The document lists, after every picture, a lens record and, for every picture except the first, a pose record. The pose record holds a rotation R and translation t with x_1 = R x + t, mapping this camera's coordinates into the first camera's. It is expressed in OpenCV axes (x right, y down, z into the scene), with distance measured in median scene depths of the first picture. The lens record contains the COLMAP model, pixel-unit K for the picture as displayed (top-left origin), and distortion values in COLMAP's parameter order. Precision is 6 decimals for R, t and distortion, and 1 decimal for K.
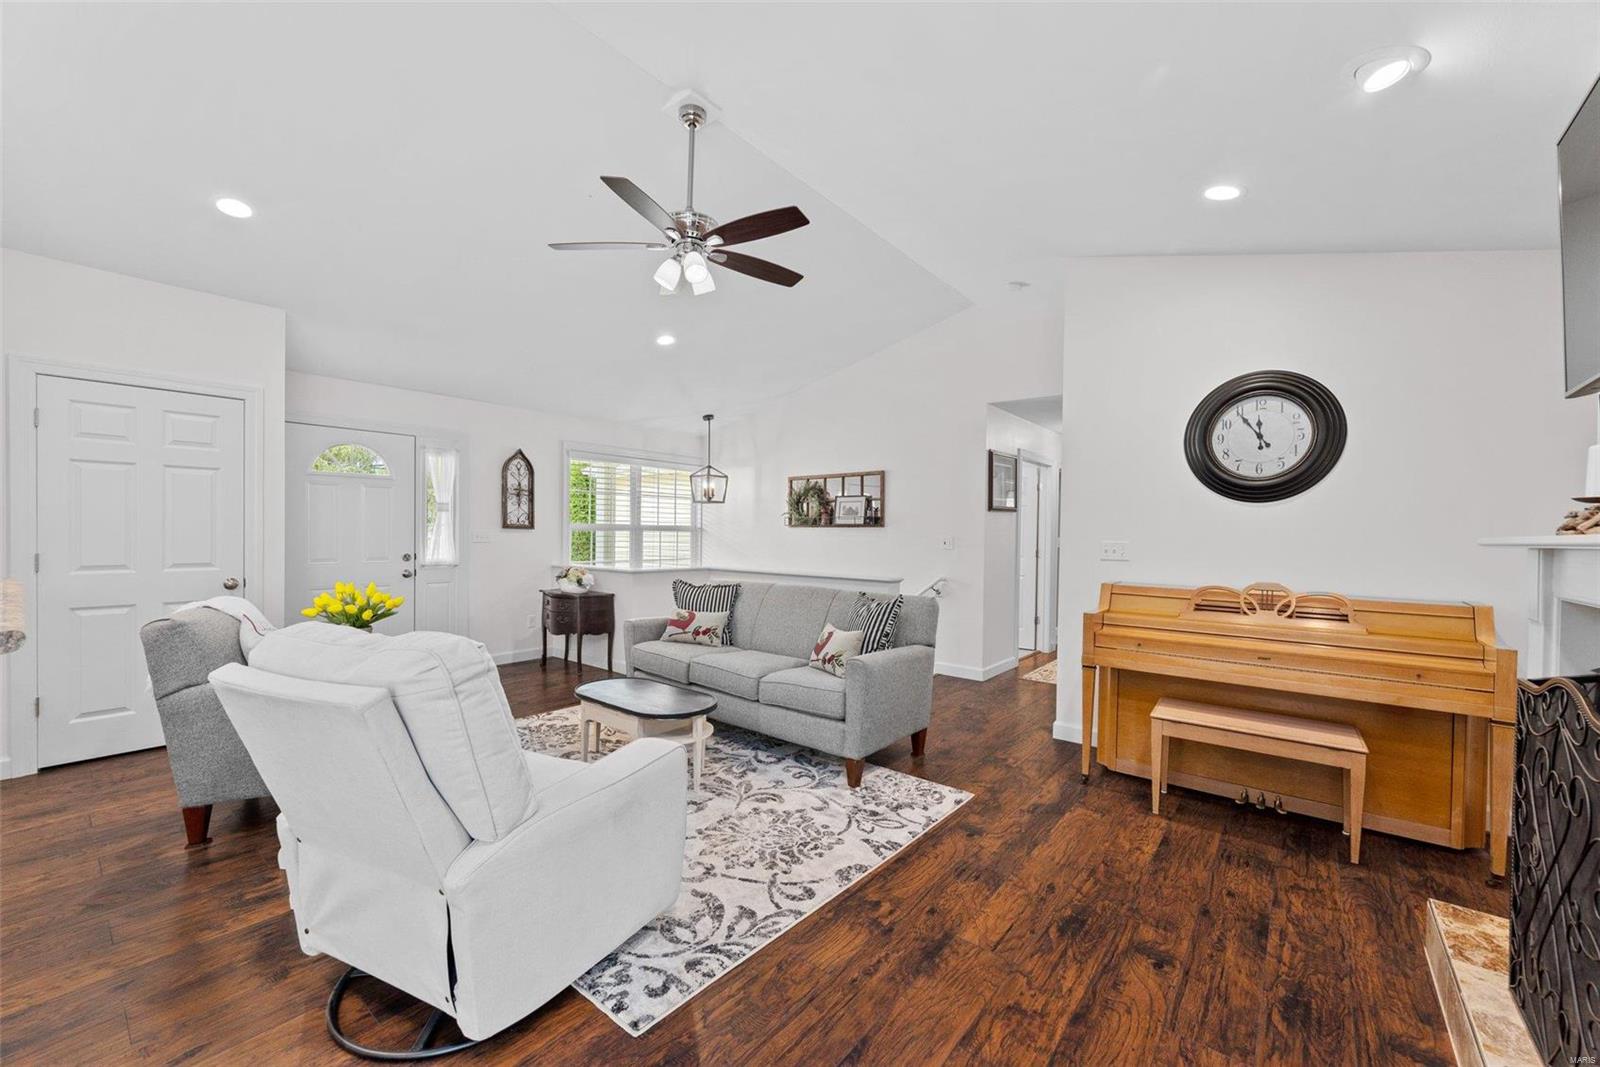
lens RADIAL K [[627.3, 0, 800.9], [0, 627.3, 535.2], [0, 0, 1]] dist [0.010220, 0.000081]
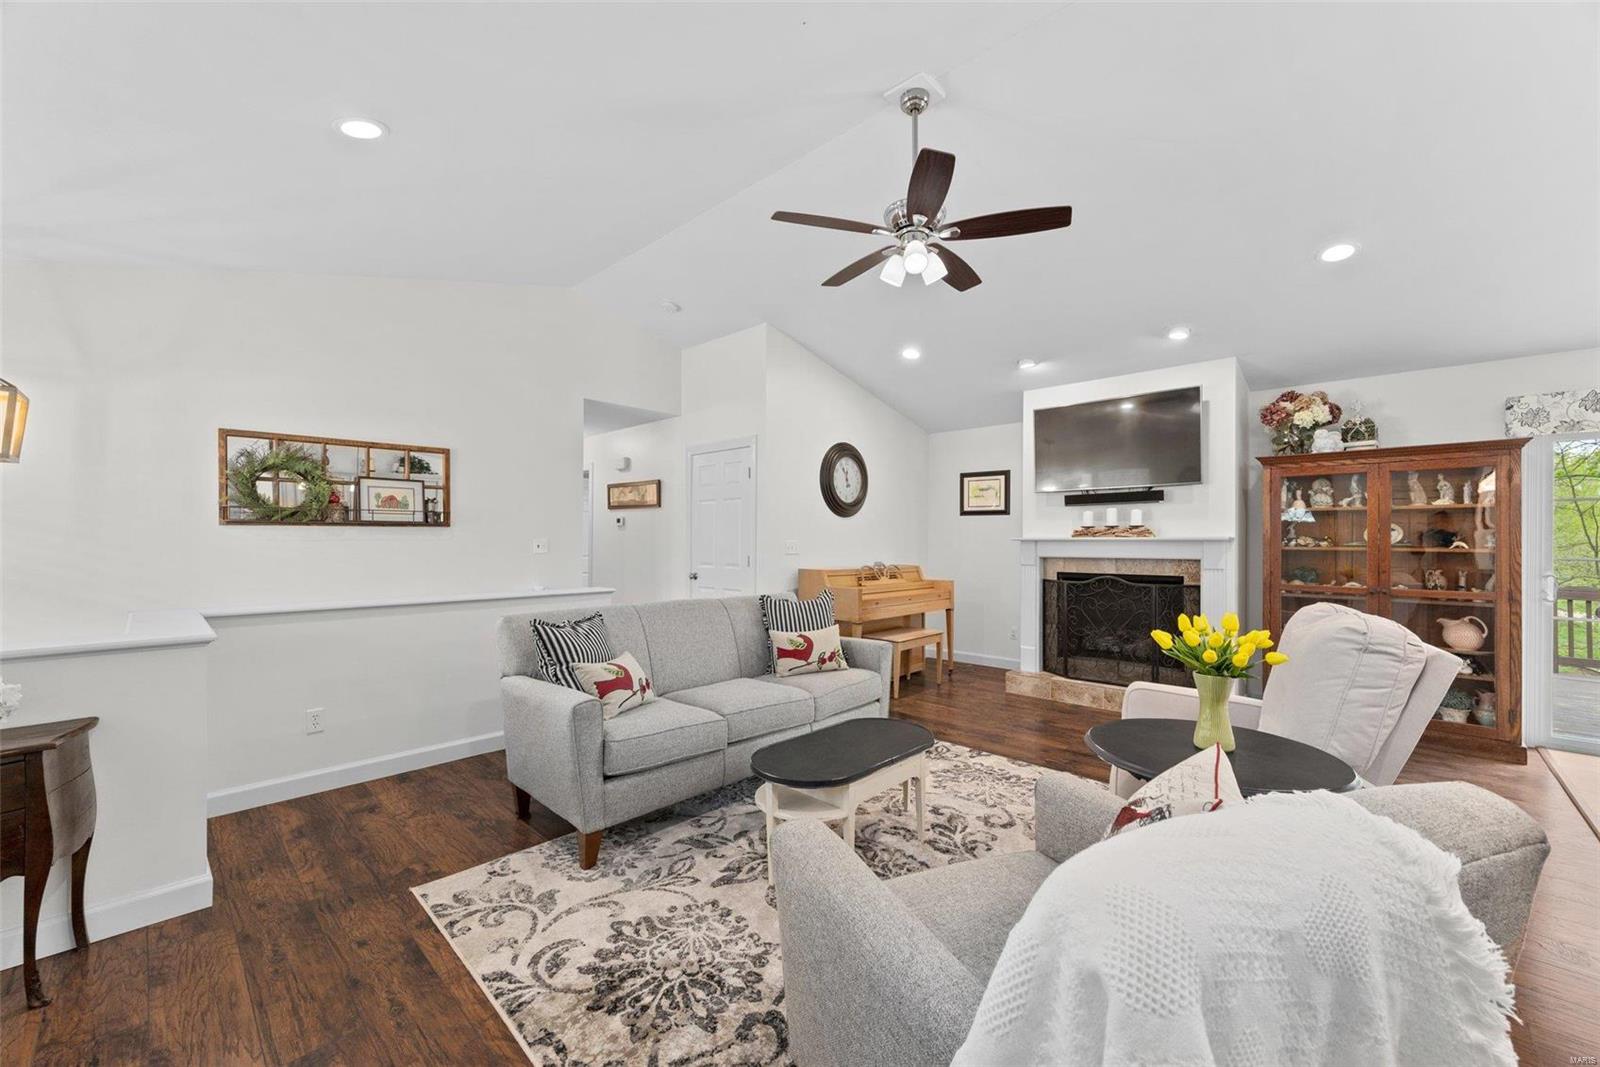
lens RADIAL K [[627.3, 0, 800.7], [0, 627.3, 534.9], [0, 0, 1]] dist [0.010220, 0.000081]
pose [[0.084732, -0.013602, 0.996311, -0.853578], [-0.002108, 0.999902, 0.013830, -0.022324], [-0.996402, -0.003272, 0.084695, 0.809850]]
